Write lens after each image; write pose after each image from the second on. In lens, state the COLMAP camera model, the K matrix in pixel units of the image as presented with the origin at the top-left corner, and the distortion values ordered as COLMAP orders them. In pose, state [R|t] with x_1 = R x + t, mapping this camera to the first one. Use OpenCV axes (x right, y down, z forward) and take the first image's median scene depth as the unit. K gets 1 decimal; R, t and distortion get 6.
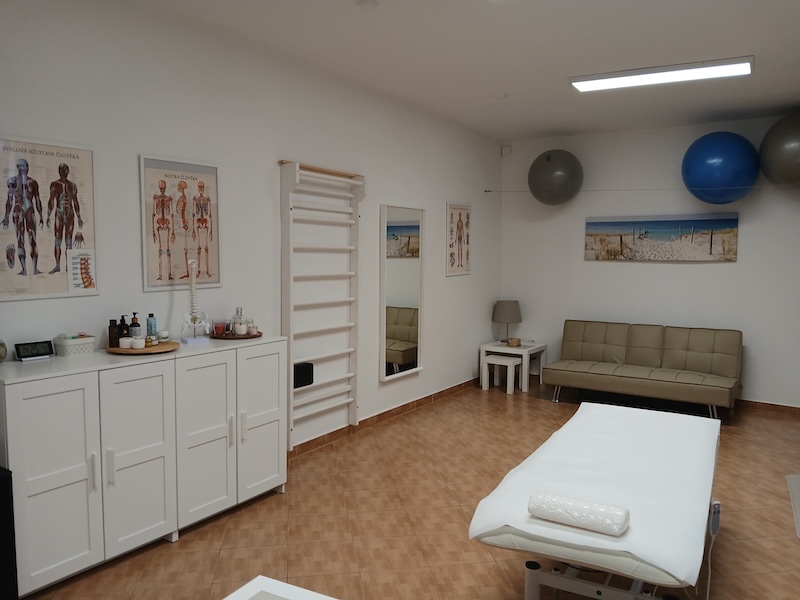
lens RADIAL K [[621.6, 0, 400.0], [0, 621.6, 302.6], [0, 0, 1]] dist [0.002340, -0.001813]
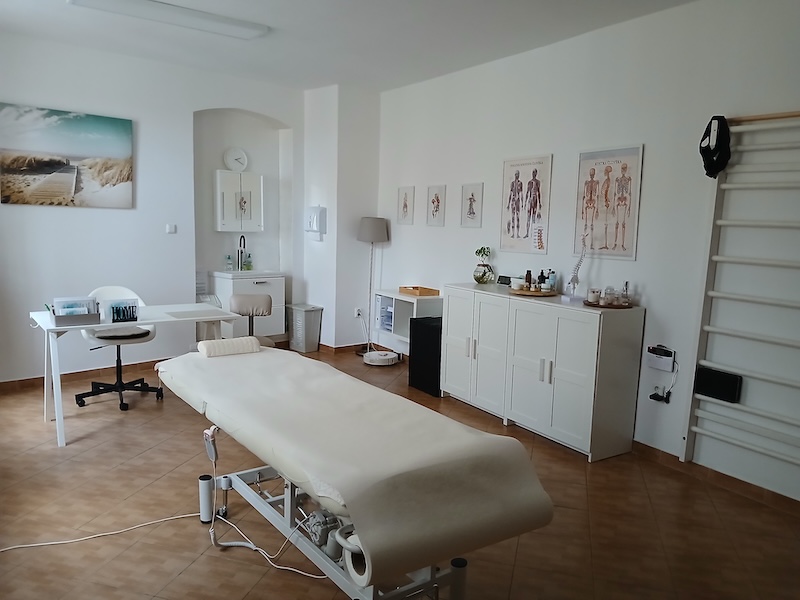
lens RADIAL K [[621.6, 0, 399.3], [0, 621.6, 300.2], [0, 0, 1]] dist [0.002340, -0.001813]
pose [[-0.401102, 0.109957, -0.909410, 0.961423], [-0.094796, 0.982457, 0.160600, -0.105093], [0.911115, 0.150625, -0.383642, 1.209732]]
